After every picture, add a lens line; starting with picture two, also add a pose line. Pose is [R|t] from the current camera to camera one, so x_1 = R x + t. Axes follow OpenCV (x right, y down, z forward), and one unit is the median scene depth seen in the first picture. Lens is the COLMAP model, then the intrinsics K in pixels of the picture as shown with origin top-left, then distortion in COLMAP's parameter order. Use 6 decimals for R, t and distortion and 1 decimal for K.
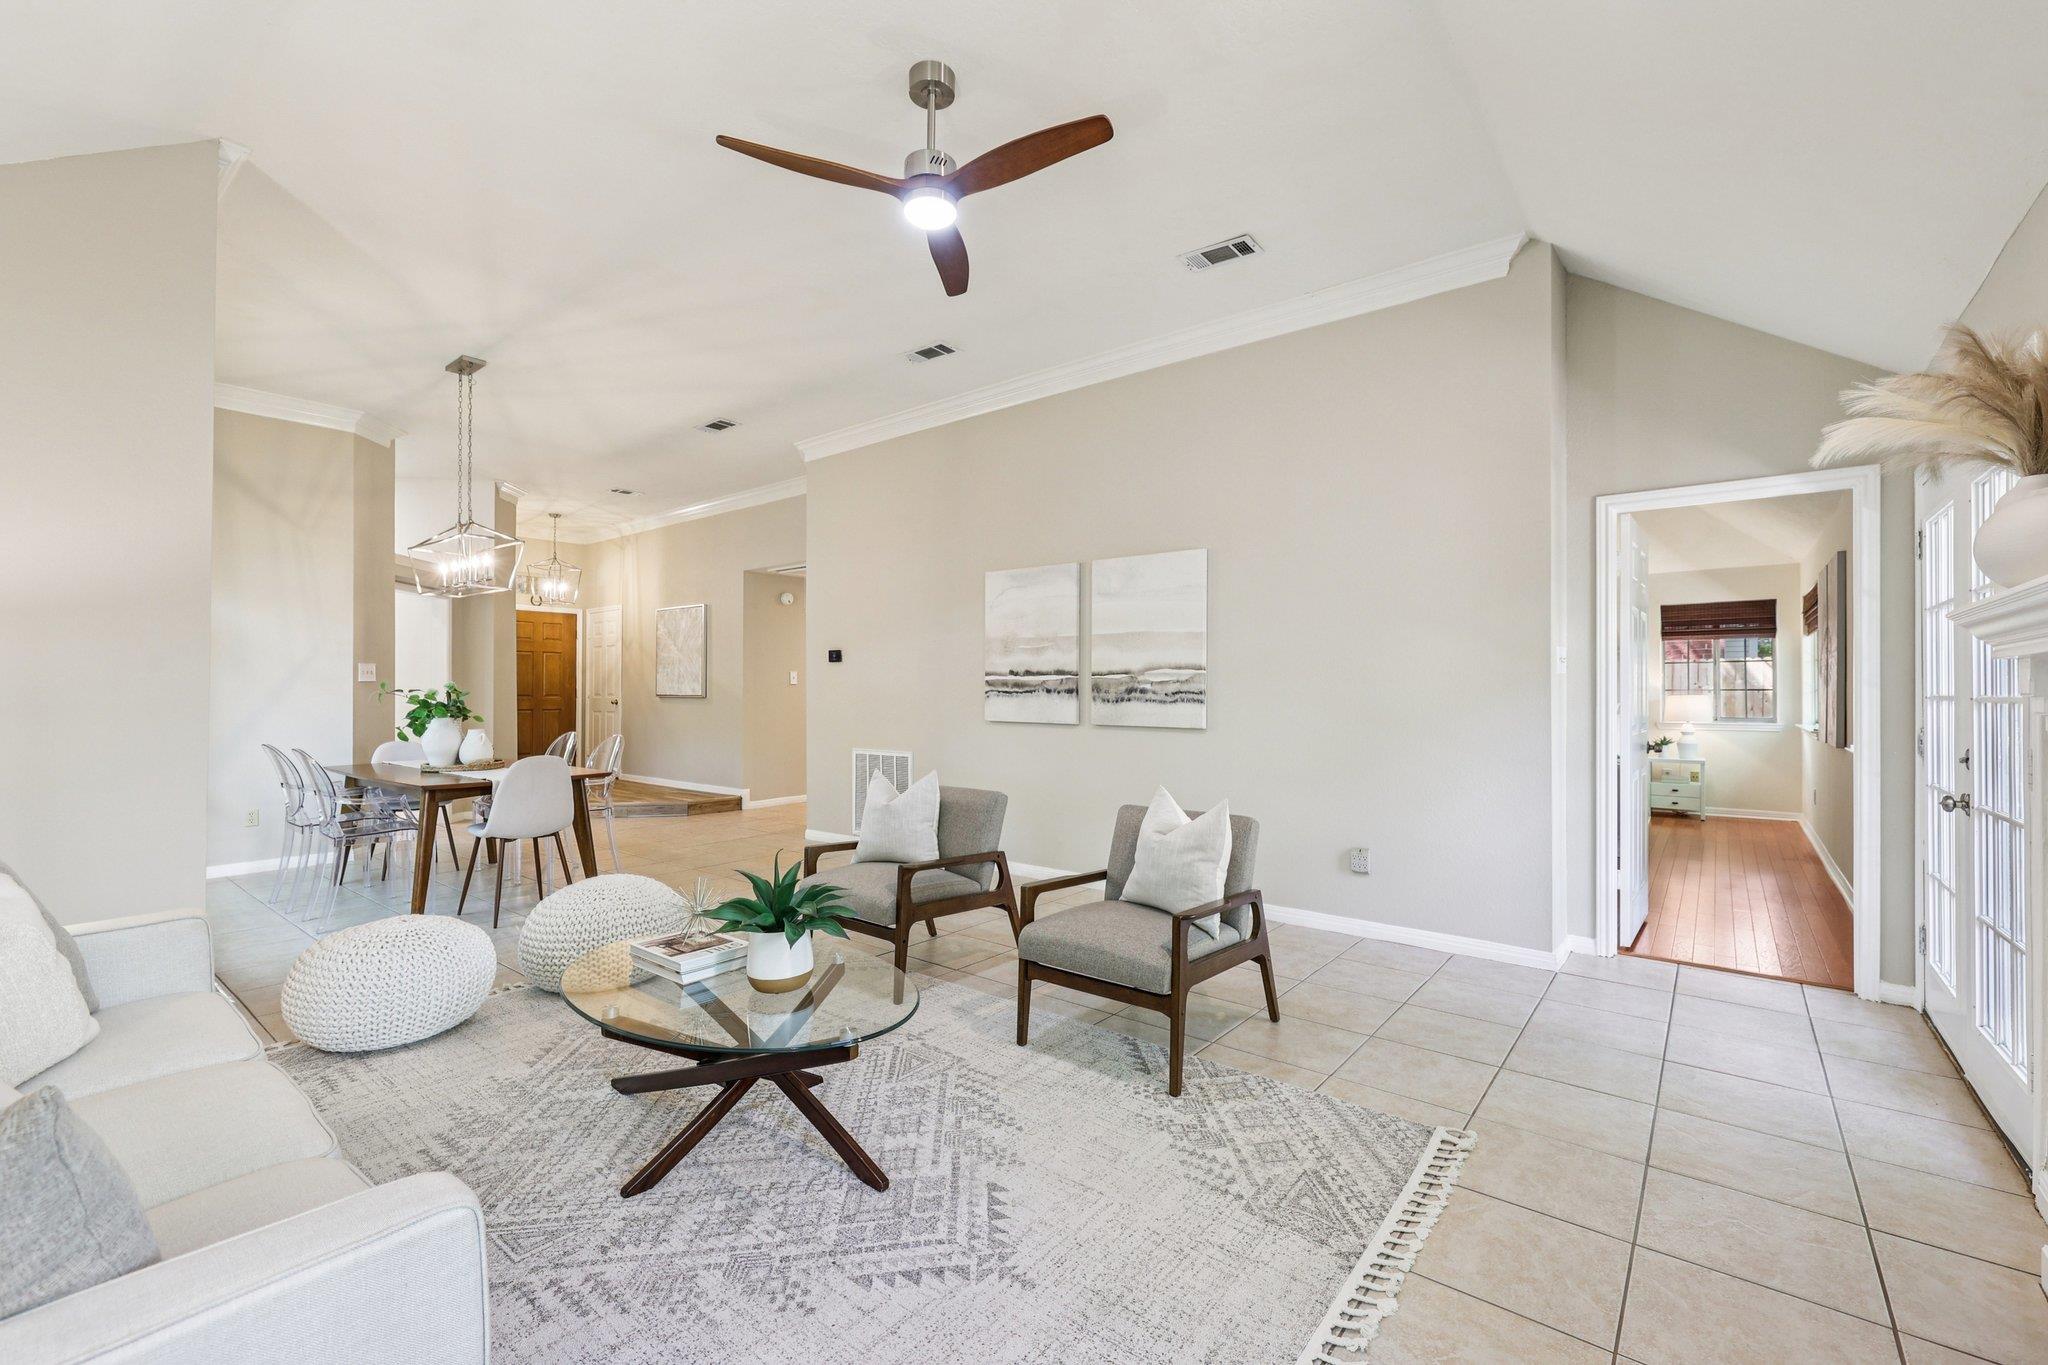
lens RADIAL K [[868.7, 0, 1029.9], [0, 868.7, 680.0], [0, 0, 1]] dist [-0.004144, 0.001415]
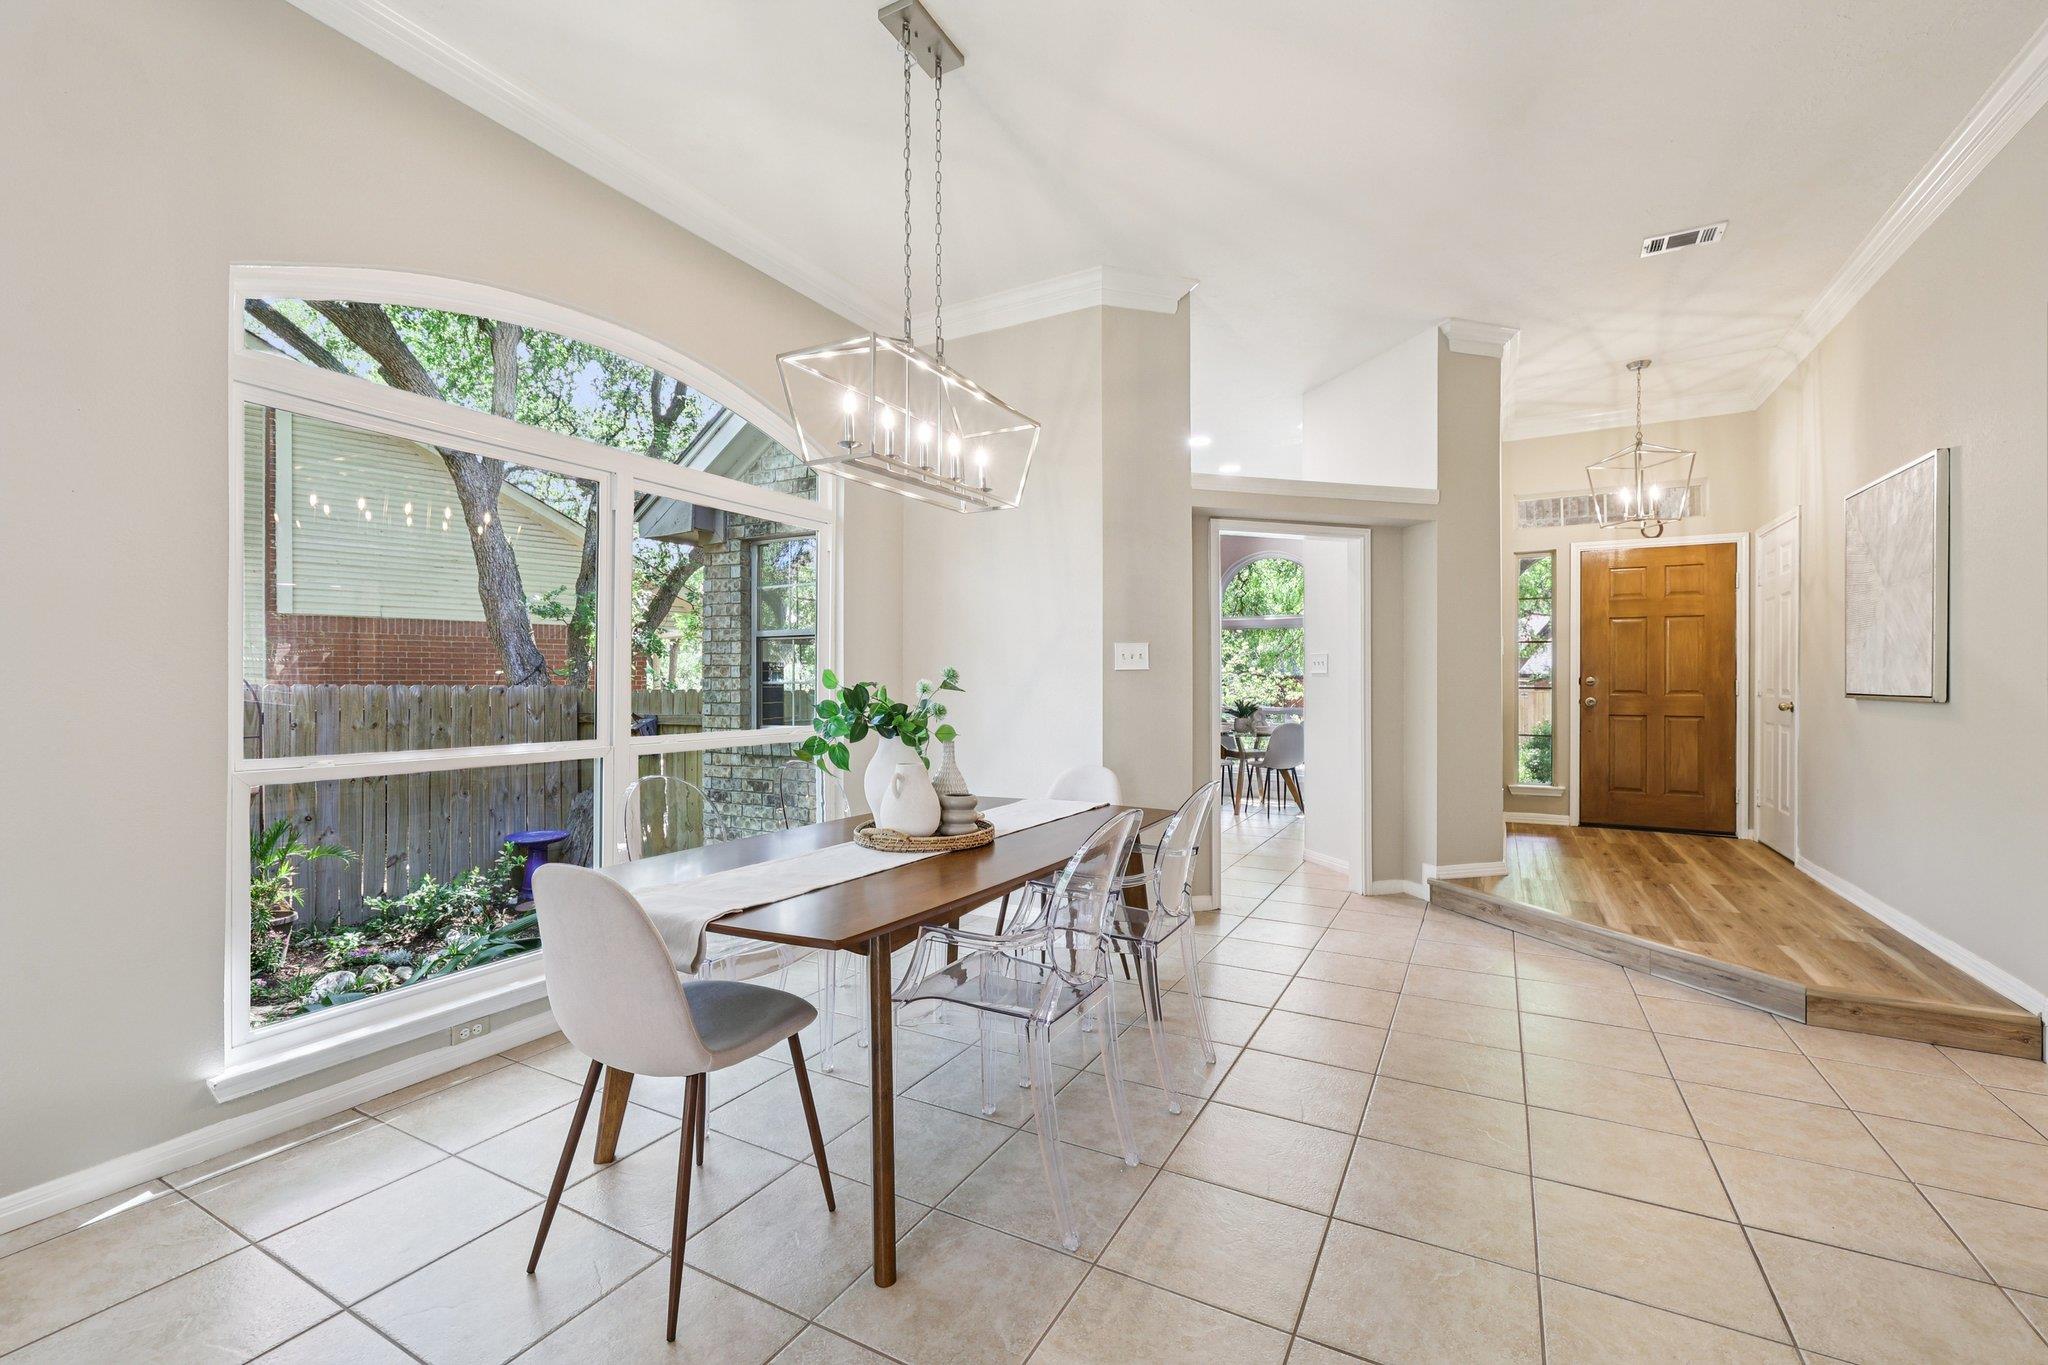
lens RADIAL K [[868.7, 0, 1038.2], [0, 868.7, 677.8], [0, 0, 1]] dist [-0.004144, 0.001415]
pose [[0.181959, -0.006297, -0.983286, -0.143866], [0.012818, 0.999910, -0.004031, 0.011088], [0.983223, -0.011870, 0.182023, 0.976561]]
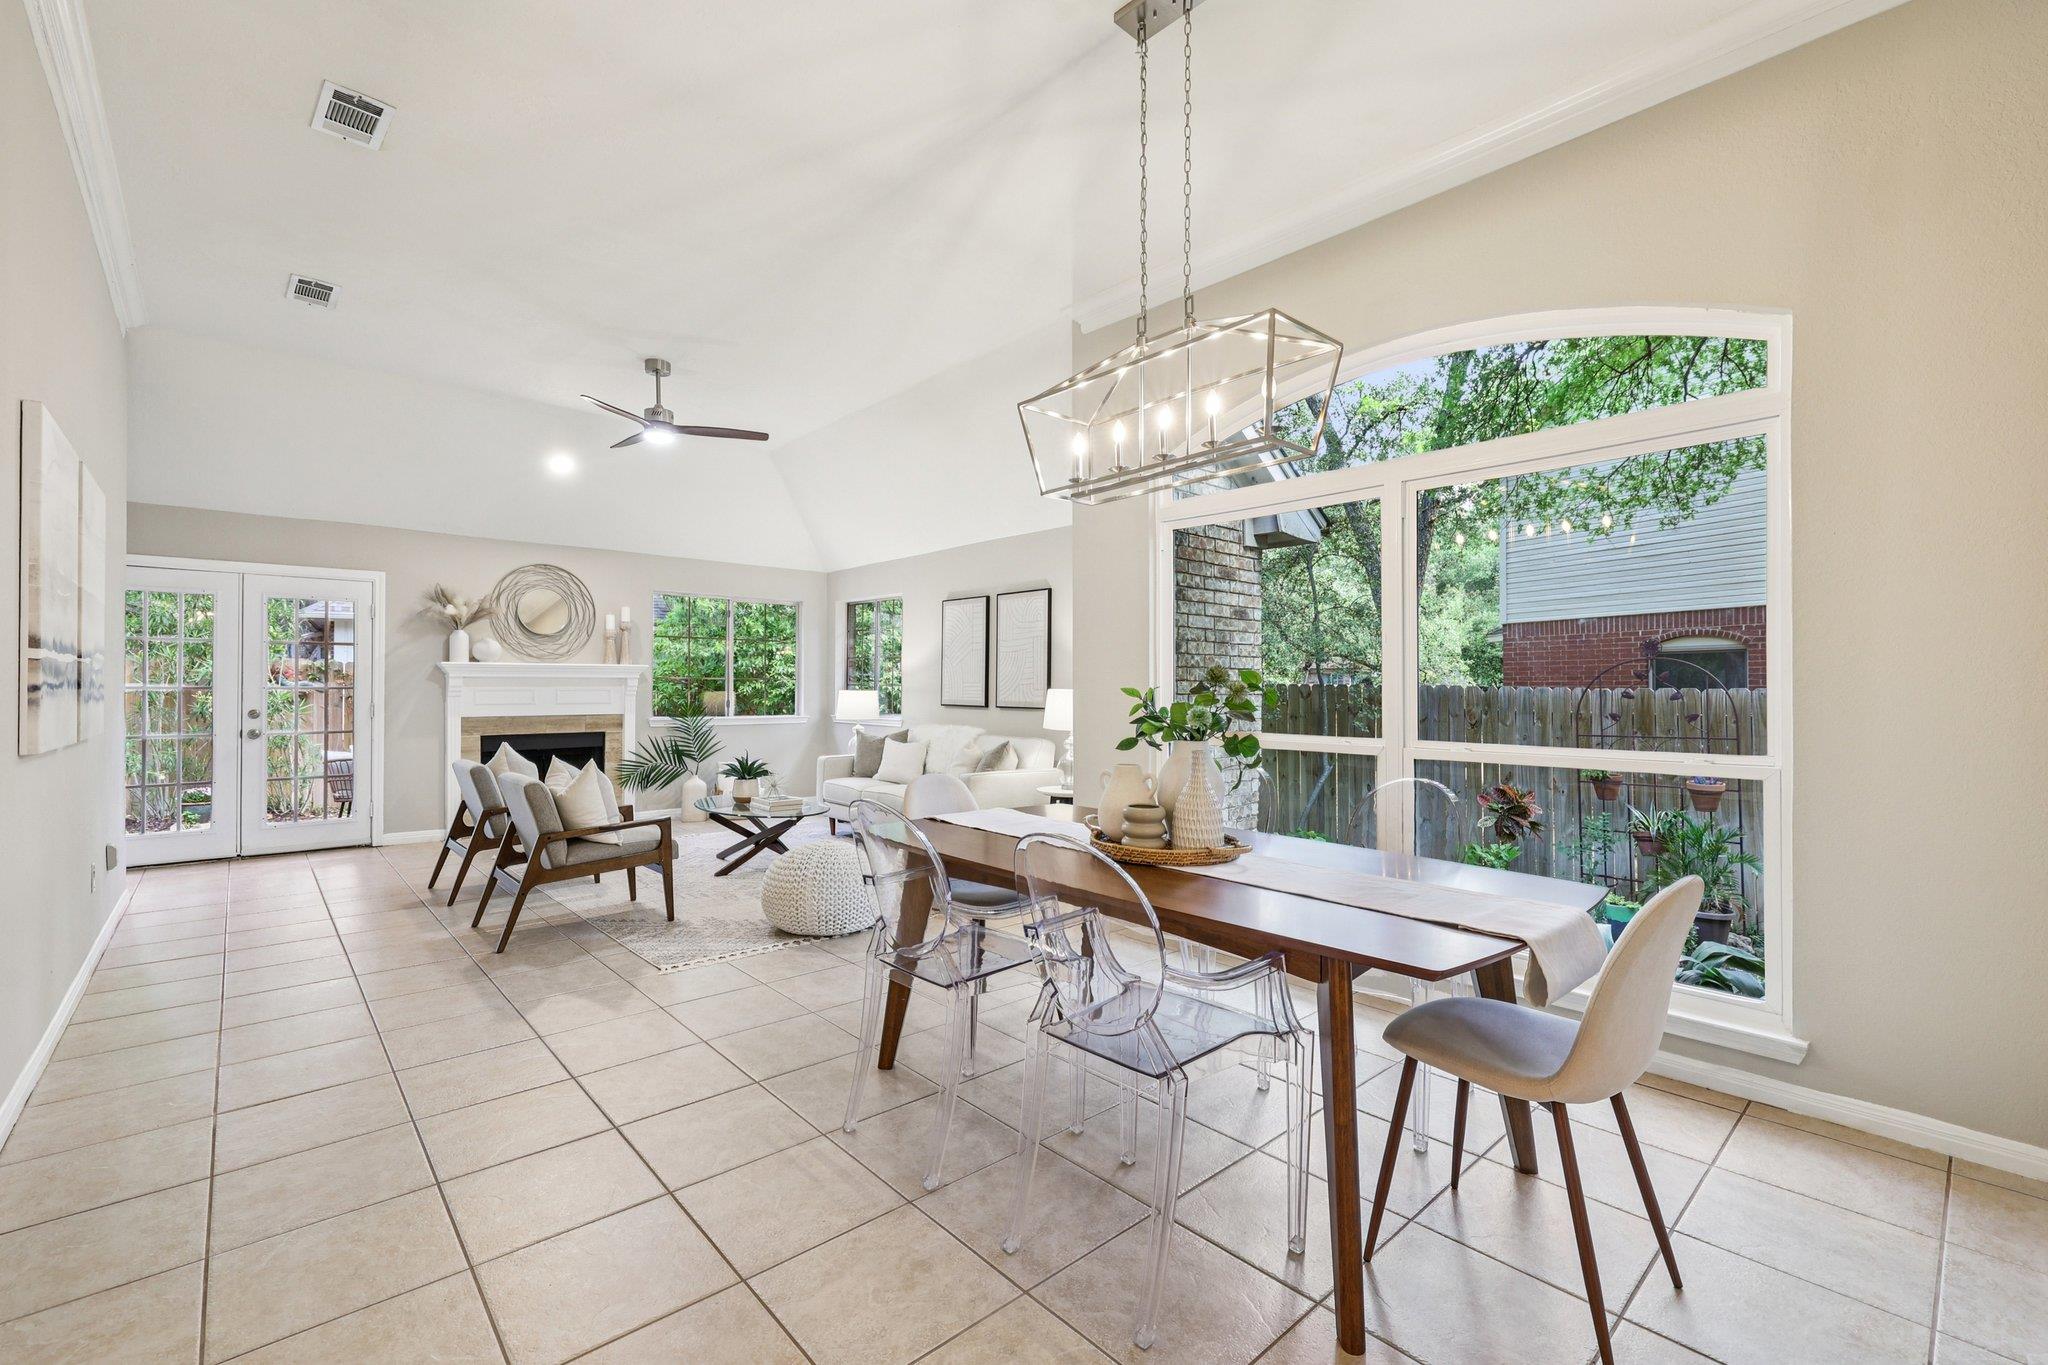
lens RADIAL K [[868.7, 0, 1017.1], [0, 868.7, 680.5], [0, 0, 1]] dist [-0.004144, 0.001415]
pose [[-0.985968, -0.000021, 0.166935, -0.656836], [-0.003101, 0.999830, -0.018190, 0.018756], [-0.166906, -0.018452, -0.985800, 1.487479]]
